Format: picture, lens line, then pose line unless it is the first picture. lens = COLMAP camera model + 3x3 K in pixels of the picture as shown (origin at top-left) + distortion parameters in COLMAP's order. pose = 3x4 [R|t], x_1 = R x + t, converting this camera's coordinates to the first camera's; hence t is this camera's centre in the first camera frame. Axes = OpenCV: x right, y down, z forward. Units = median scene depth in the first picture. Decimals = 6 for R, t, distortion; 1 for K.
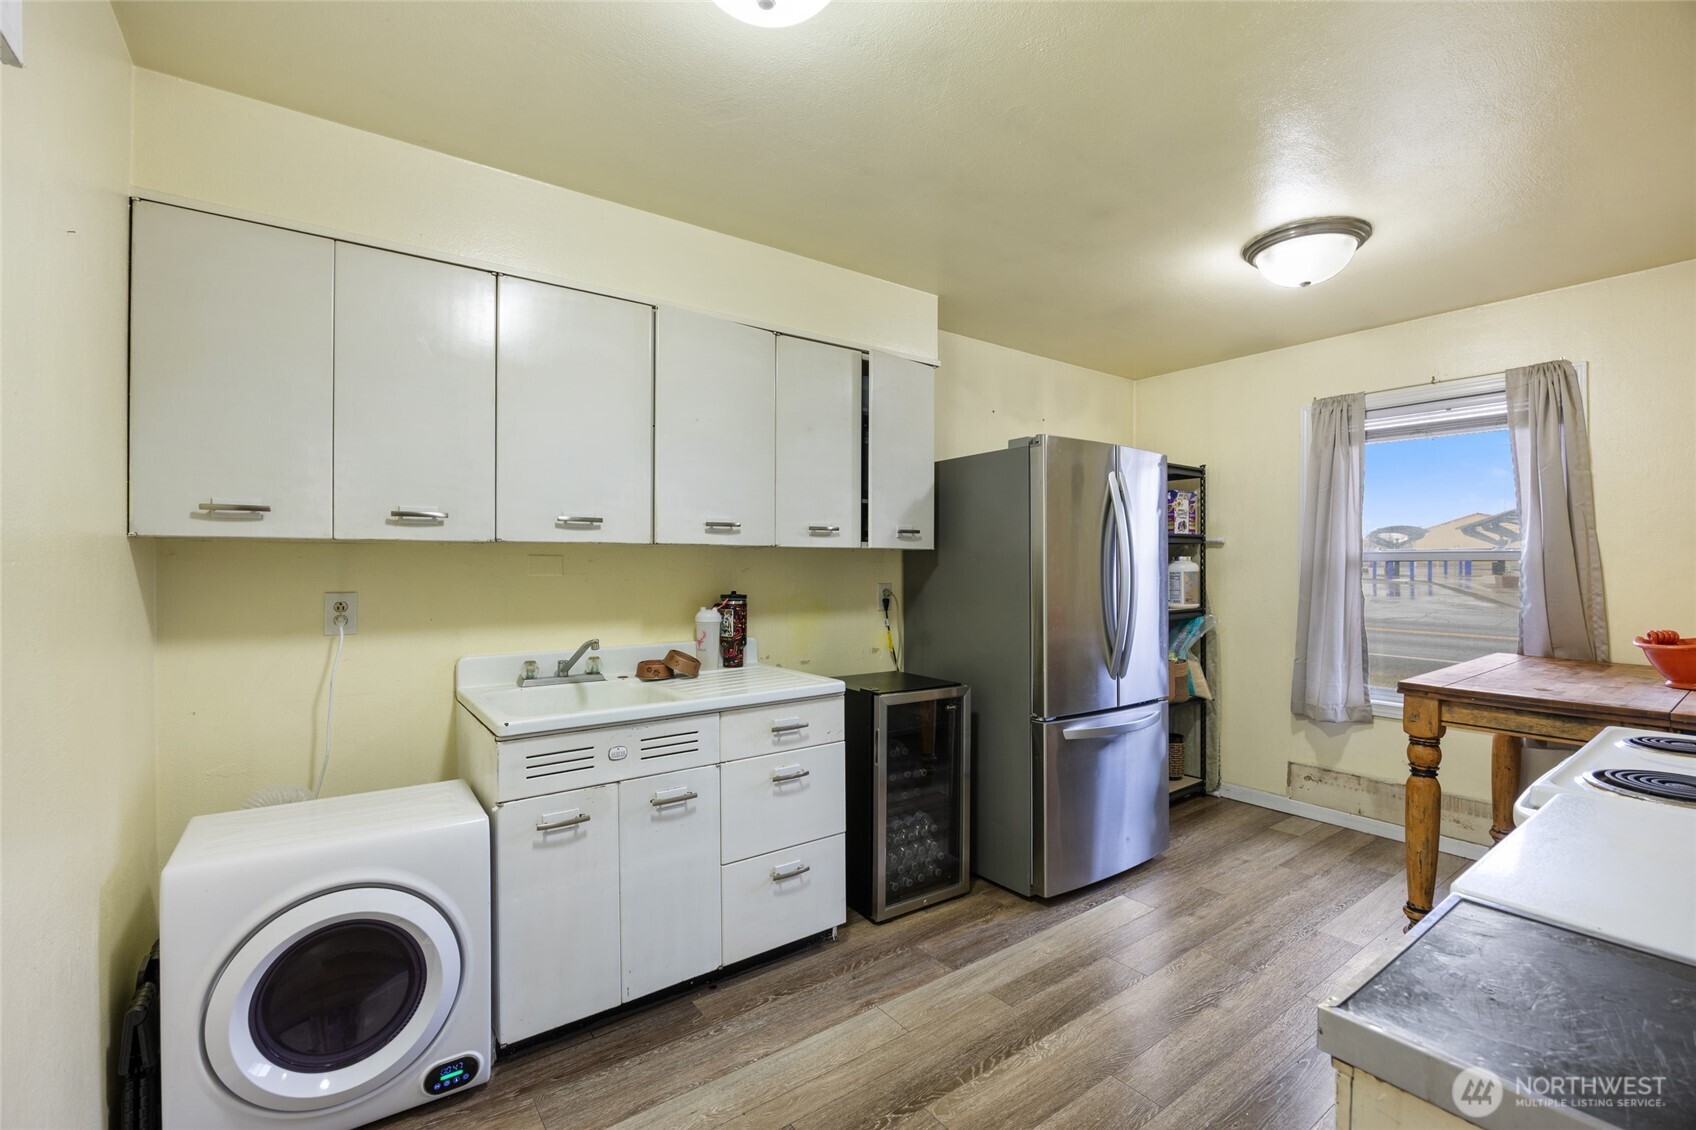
lens RADIAL K [[734.4, 0, 853.0], [0, 734.4, 567.1], [0, 0, 1]] dist [-0.019062, 0.001655]
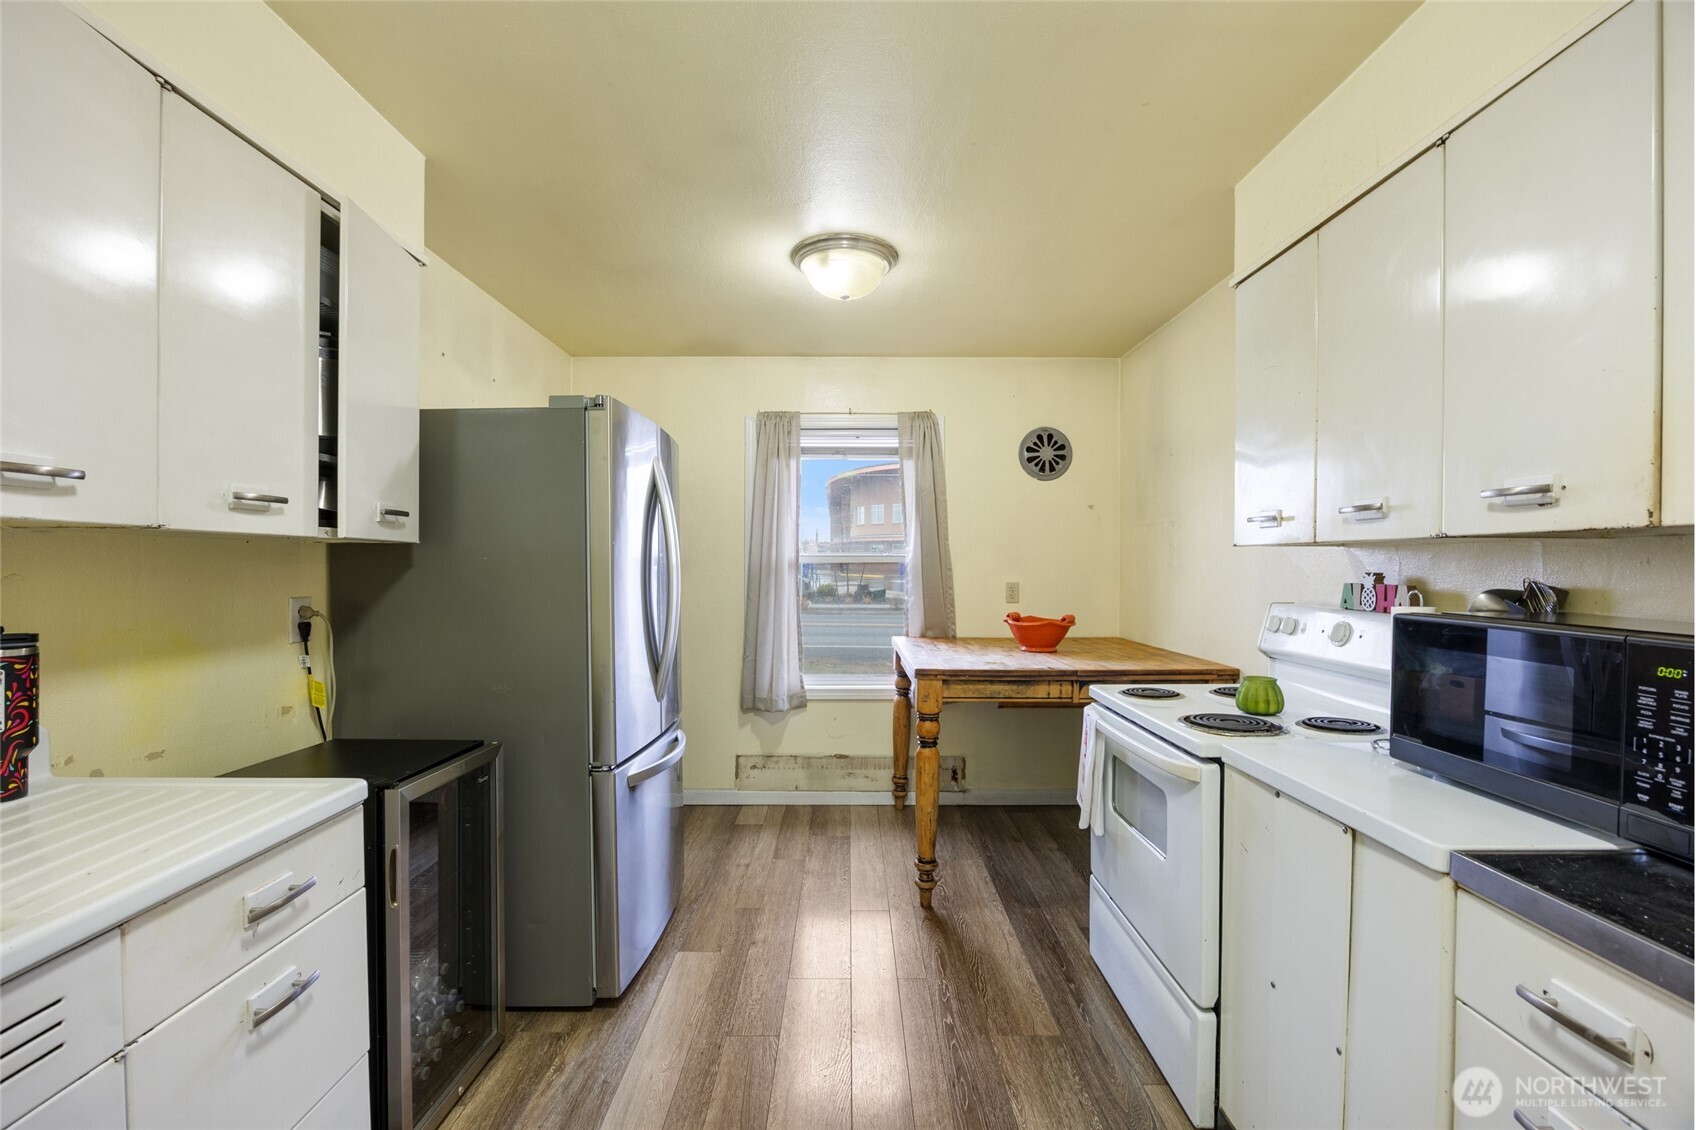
lens RADIAL K [[734.4, 0, 844.2], [0, 734.4, 572.3], [0, 0, 1]] dist [-0.019062, 0.001655]
pose [[0.594248, -0.007315, 0.804249, -0.190395], [0.005151, 0.999973, 0.005289, 0.000338], [-0.804266, 0.000999, 0.594269, 0.316138]]
